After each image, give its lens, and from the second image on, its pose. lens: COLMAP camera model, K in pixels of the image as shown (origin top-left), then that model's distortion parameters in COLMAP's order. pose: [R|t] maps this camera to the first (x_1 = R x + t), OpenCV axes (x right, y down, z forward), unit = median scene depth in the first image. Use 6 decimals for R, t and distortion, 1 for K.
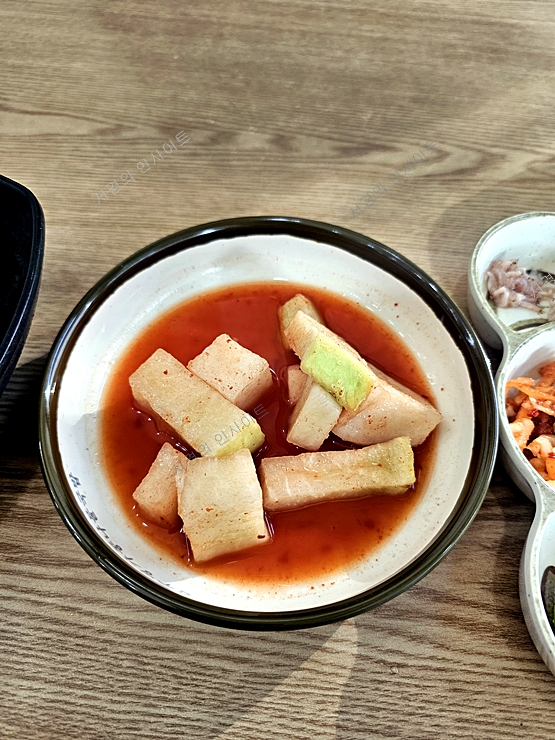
lens RADIAL K [[573.6, 0, 277.5], [0, 573.6, 370.0], [0, 0, 1]] dist [-0.025741, -0.006221]
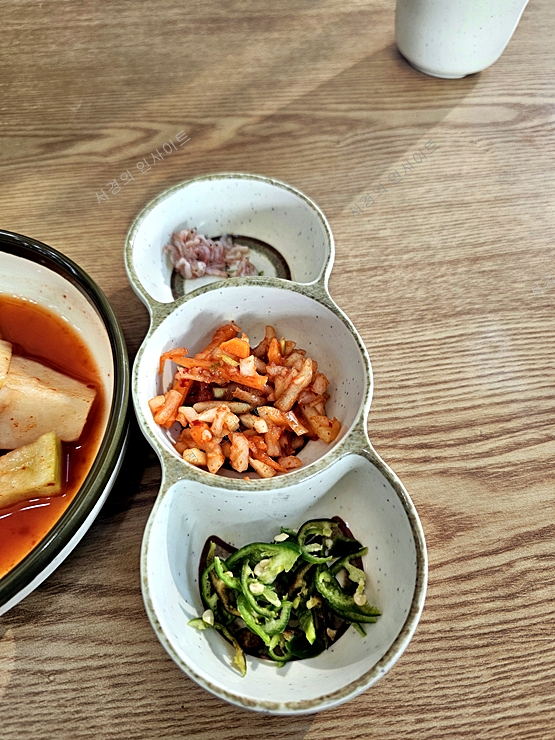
lens RADIAL K [[573.6, 0, 277.5], [0, 573.6, 370.0], [0, 0, 1]] dist [-0.025741, -0.006221]
pose [[0.978127, -0.188643, 0.087646, 0.369840], [0.188171, 0.982041, 0.013687, 0.050003], [-0.088654, 0.003105, 0.996058, 0.013401]]
